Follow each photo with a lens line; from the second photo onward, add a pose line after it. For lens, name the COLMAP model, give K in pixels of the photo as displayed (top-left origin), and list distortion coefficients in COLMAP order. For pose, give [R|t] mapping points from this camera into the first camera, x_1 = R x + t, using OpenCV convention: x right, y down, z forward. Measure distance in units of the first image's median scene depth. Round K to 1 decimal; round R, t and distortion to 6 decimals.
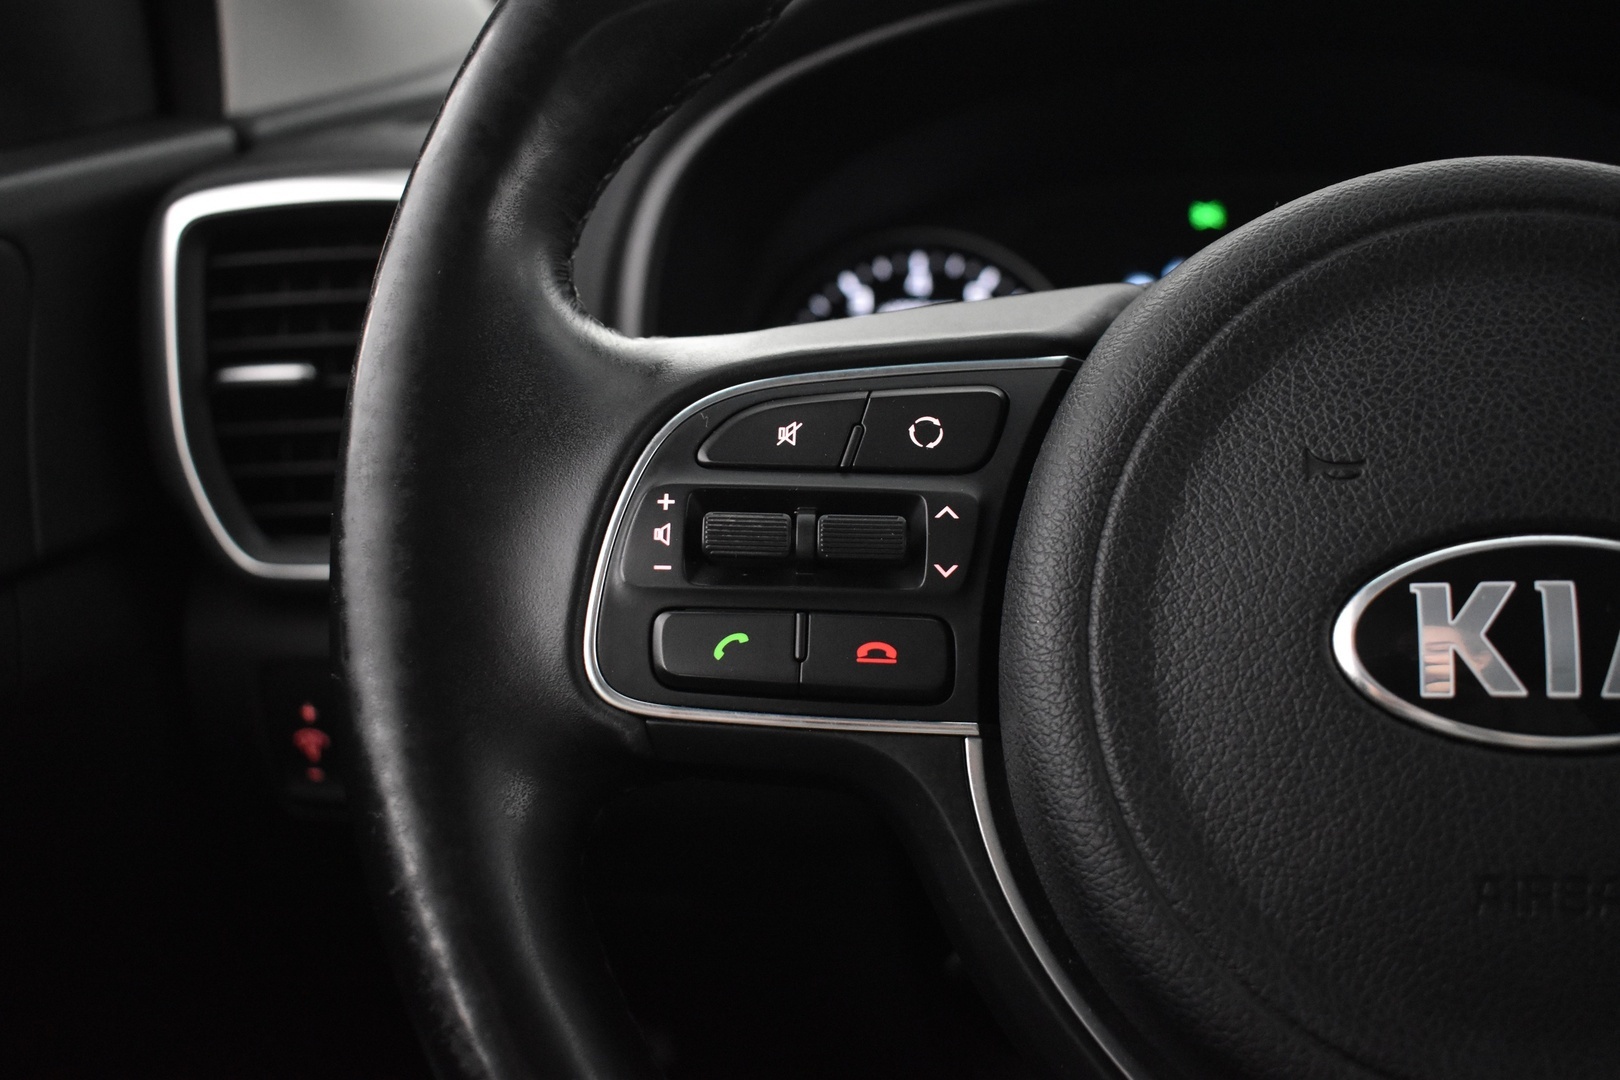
lens RADIAL K [[1611.4, 0, 812.6], [0, 1611.4, 539.4], [0, 0, 1]] dist [-0.054506, 0.000000]
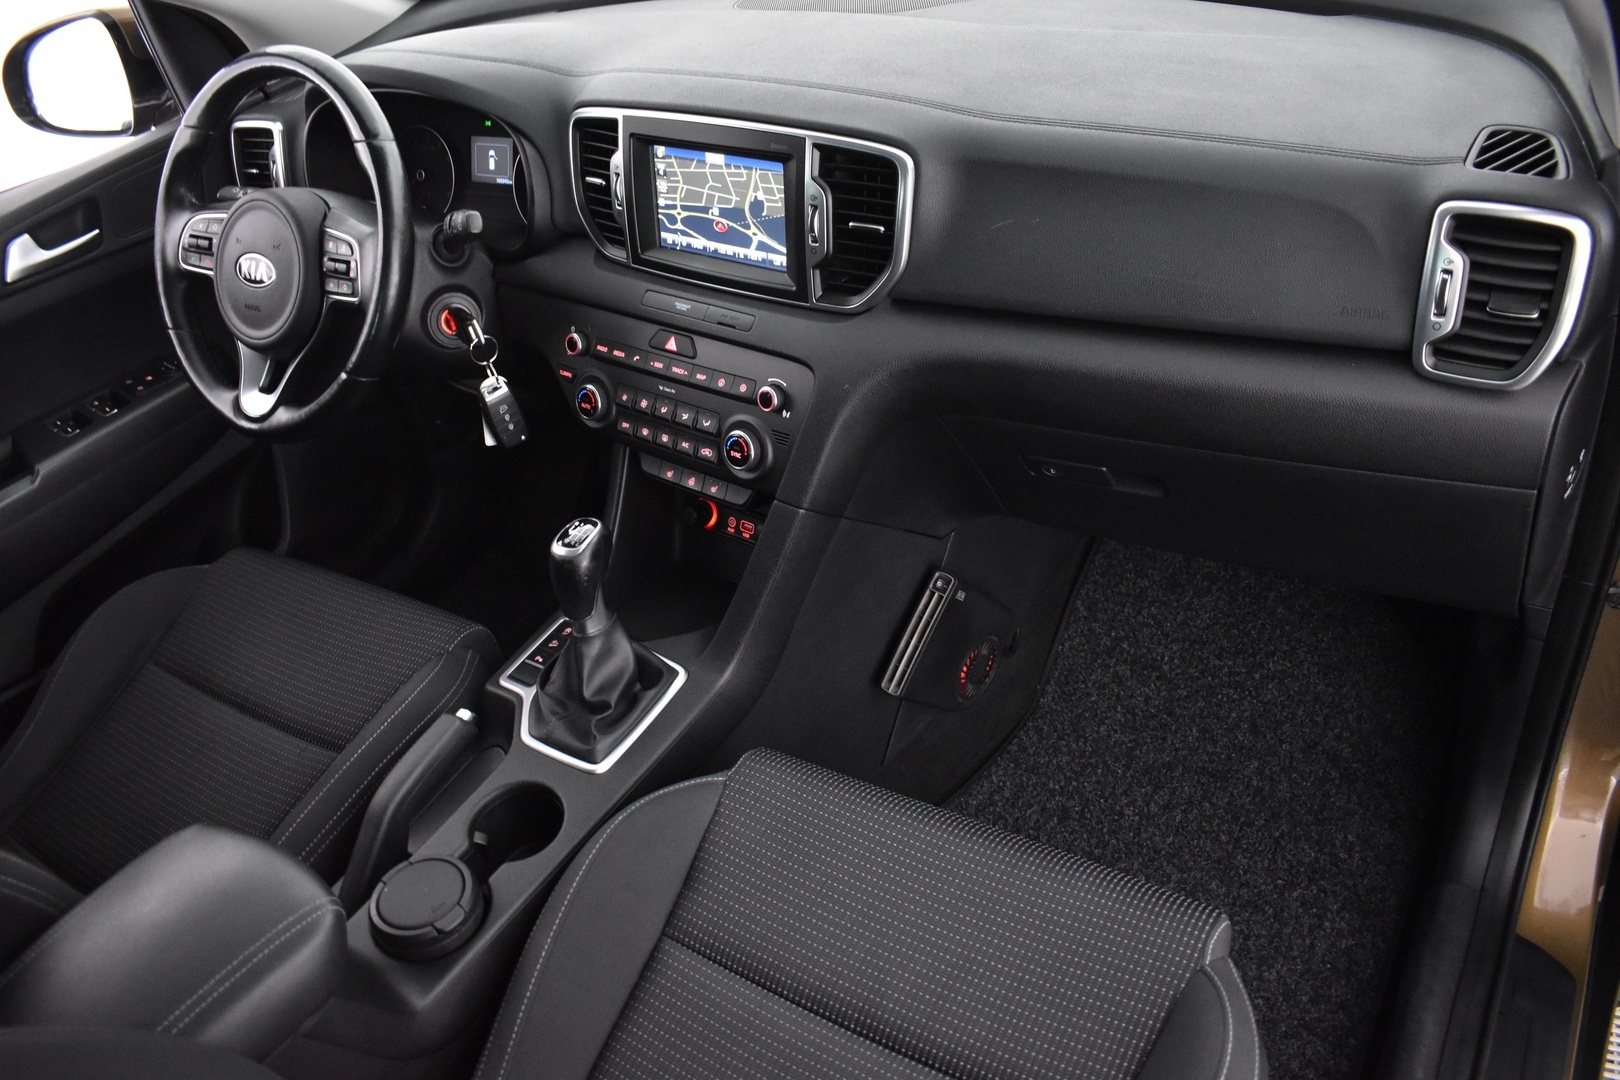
lens RADIAL K [[1251.5, 0, 805.1], [0, 1251.5, 535.6], [0, 0, 1]] dist [-0.100628, 0.014152]
pose [[0.908813, 0.183676, -0.374595, 4.239217], [-0.039542, 0.931753, 0.360933, -0.760257], [0.415325, -0.313208, 0.854053, -2.519291]]
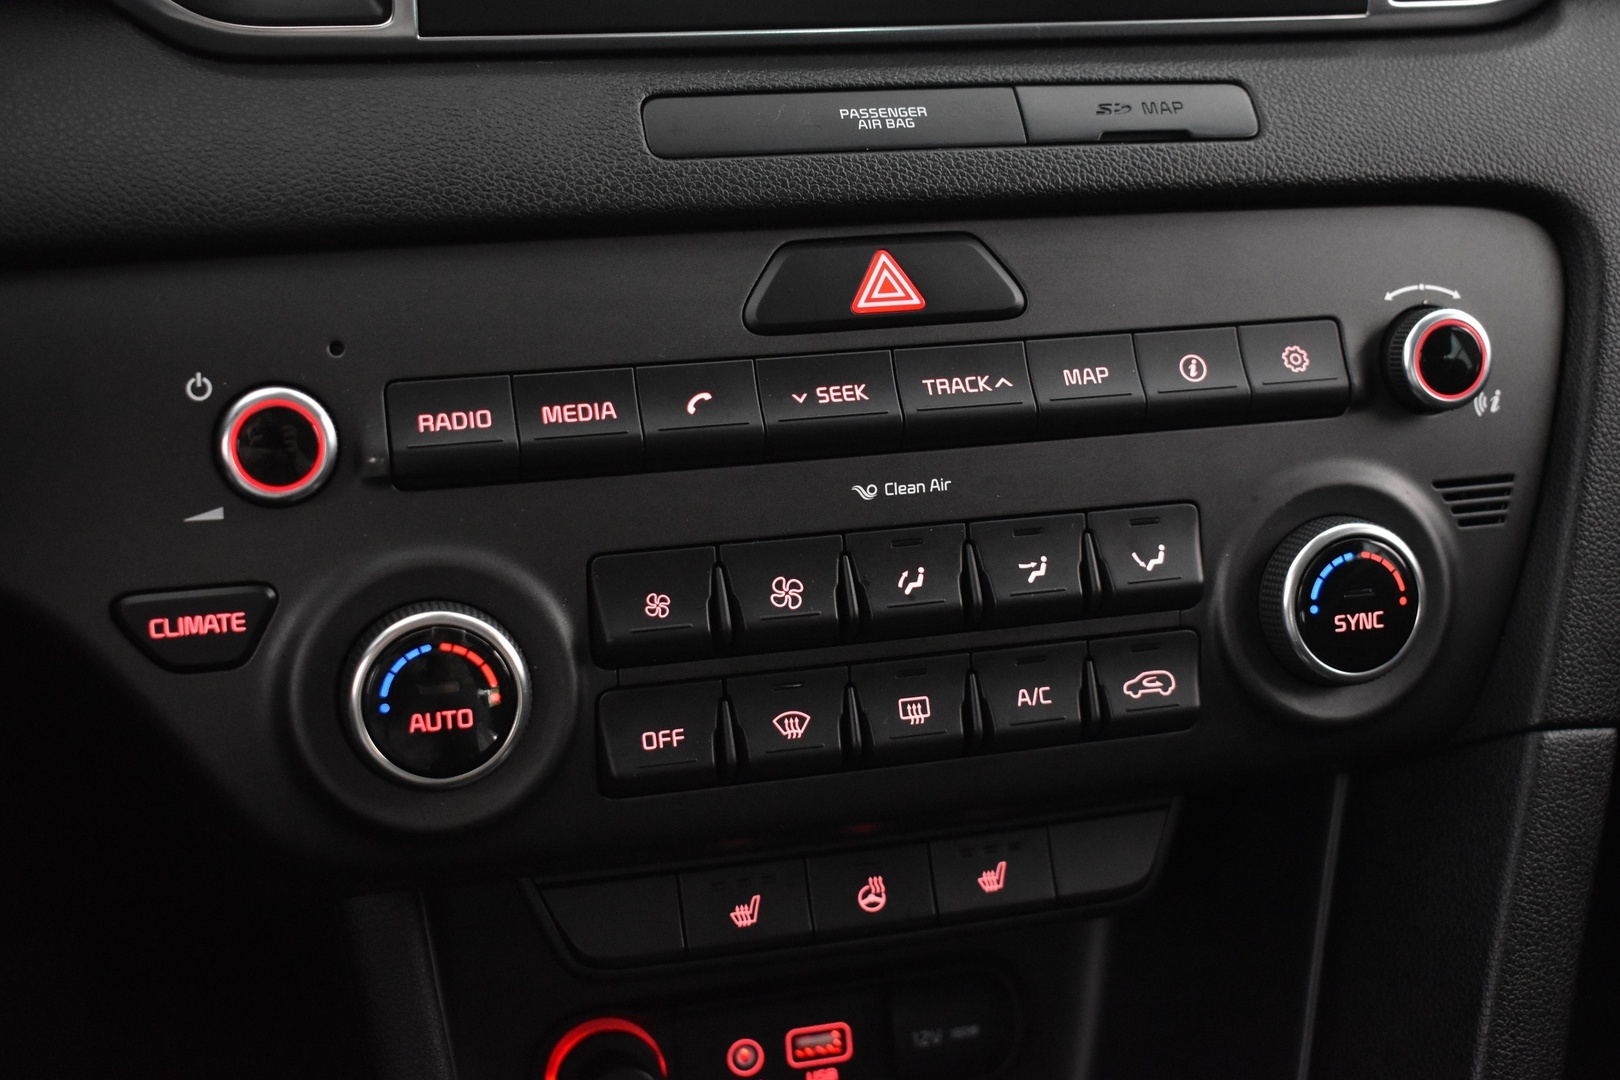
lens RADIAL K [[2108.8, 0, 816.1], [0, 2108.8, 535.2], [0, 0, 1]] dist [-0.054669, 0.000000]
pose [[0.868123, -0.142326, 0.475505, 1.100195], [0.072334, 0.984056, 0.162484, 0.154146], [-0.491050, -0.106661, 0.864577, -0.143914]]
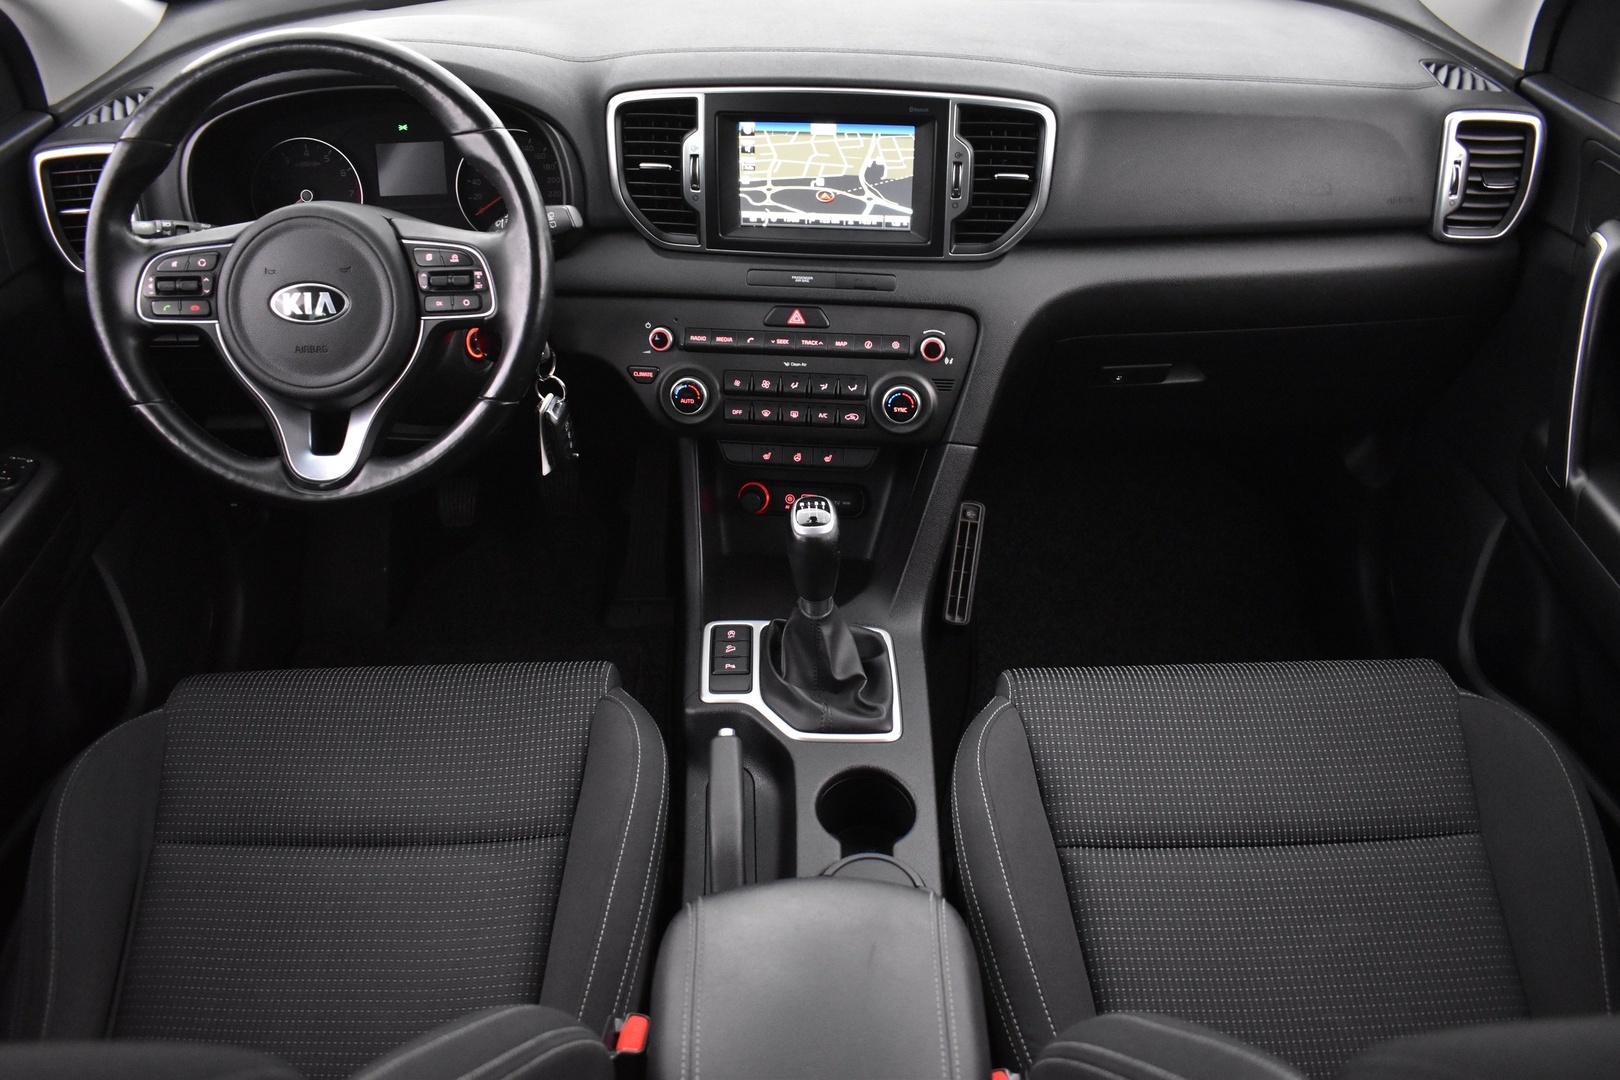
lens RADIAL K [[1251.5, 0, 819.6], [0, 1251.5, 536.6], [0, 0, 1]] dist [-0.100628, 0.014152]
pose [[0.987643, -0.056896, 0.146025, 1.377579], [0.004967, 0.942668, 0.333695, -0.518045], [-0.156639, -0.328846, 0.931302, -3.112797]]
